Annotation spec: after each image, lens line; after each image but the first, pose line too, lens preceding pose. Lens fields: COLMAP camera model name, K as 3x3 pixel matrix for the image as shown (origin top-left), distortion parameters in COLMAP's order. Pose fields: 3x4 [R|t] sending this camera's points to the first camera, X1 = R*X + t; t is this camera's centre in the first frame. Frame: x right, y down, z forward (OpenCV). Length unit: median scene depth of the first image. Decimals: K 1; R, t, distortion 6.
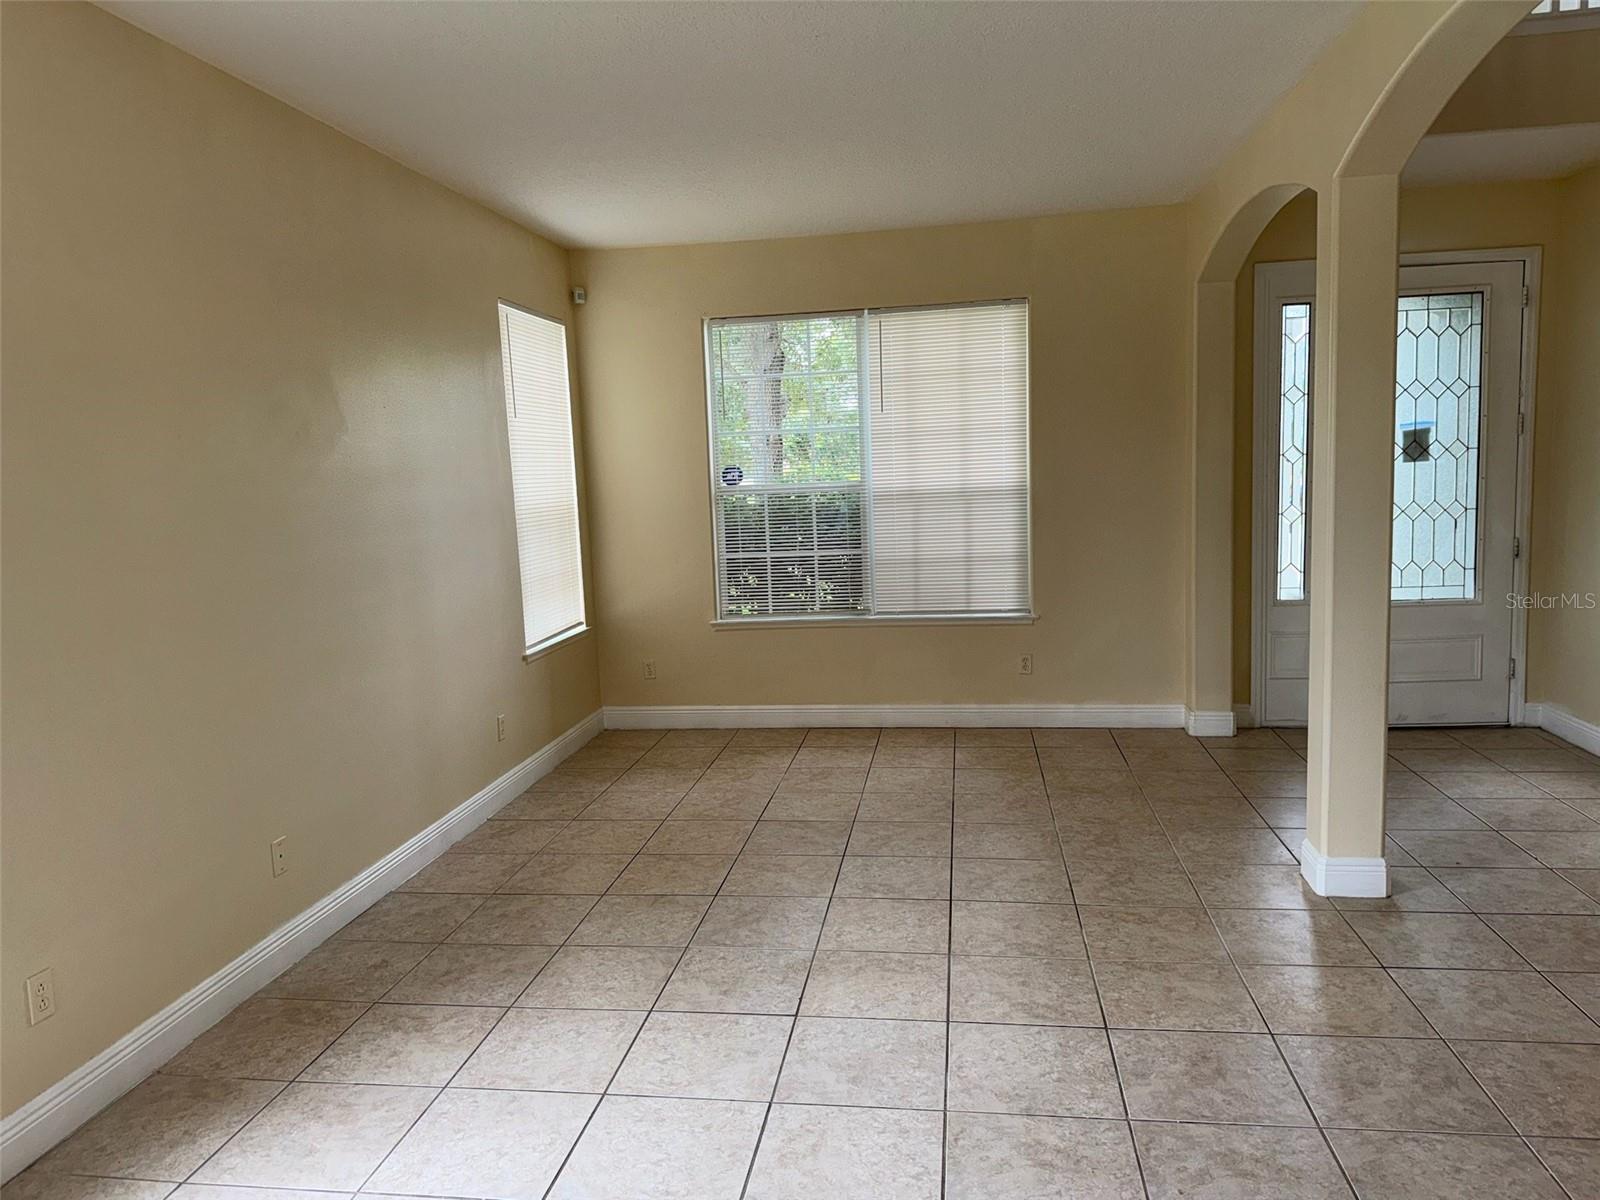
lens RADIAL K [[1124.5, 0, 801.9], [0, 1124.5, 596.0], [0, 0, 1]] dist [0.040876, -0.009930]
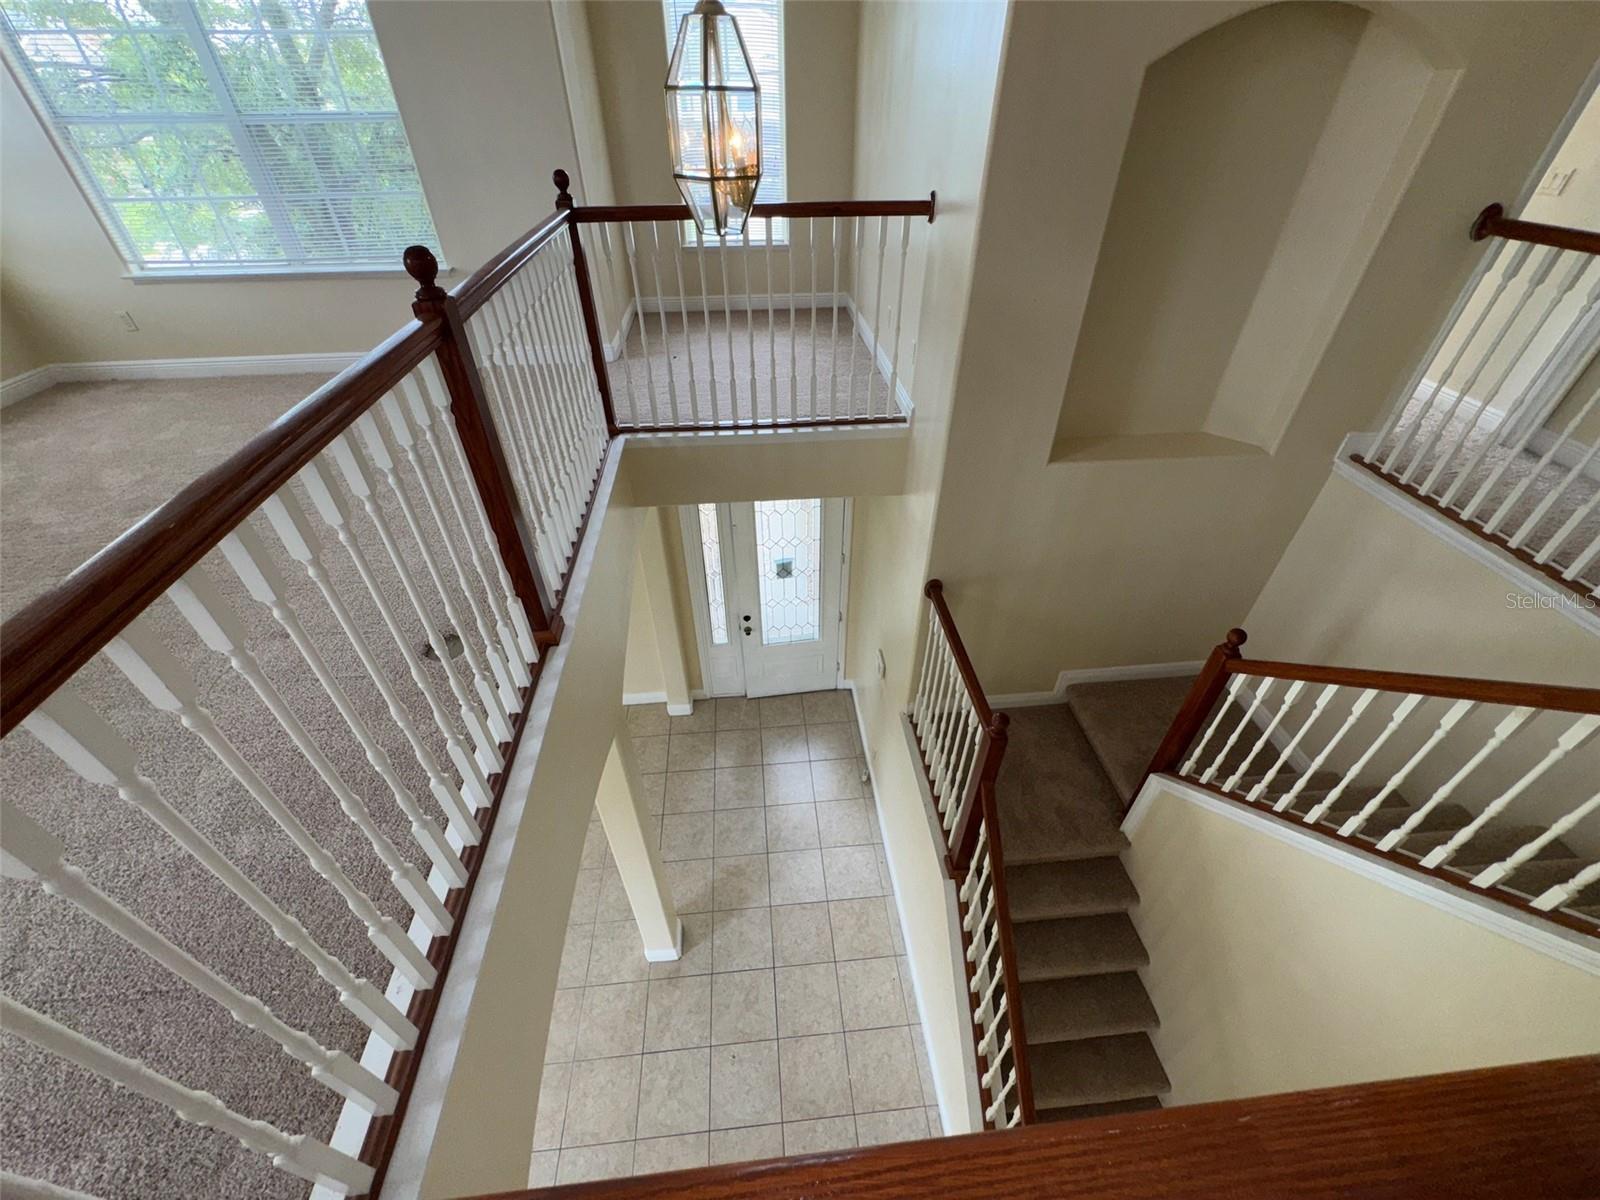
lens RADIAL K [[642.5, 0, 800.8], [0, 642.5, 600.7], [0, 0, 1]] dist [-0.001566, 0.001174]
pose [[0.972095, -0.115381, 0.204251, 0.627942], [-0.009767, 0.850021, 0.526659, -0.962486], [-0.234384, -0.513957, 0.825174, 0.382596]]
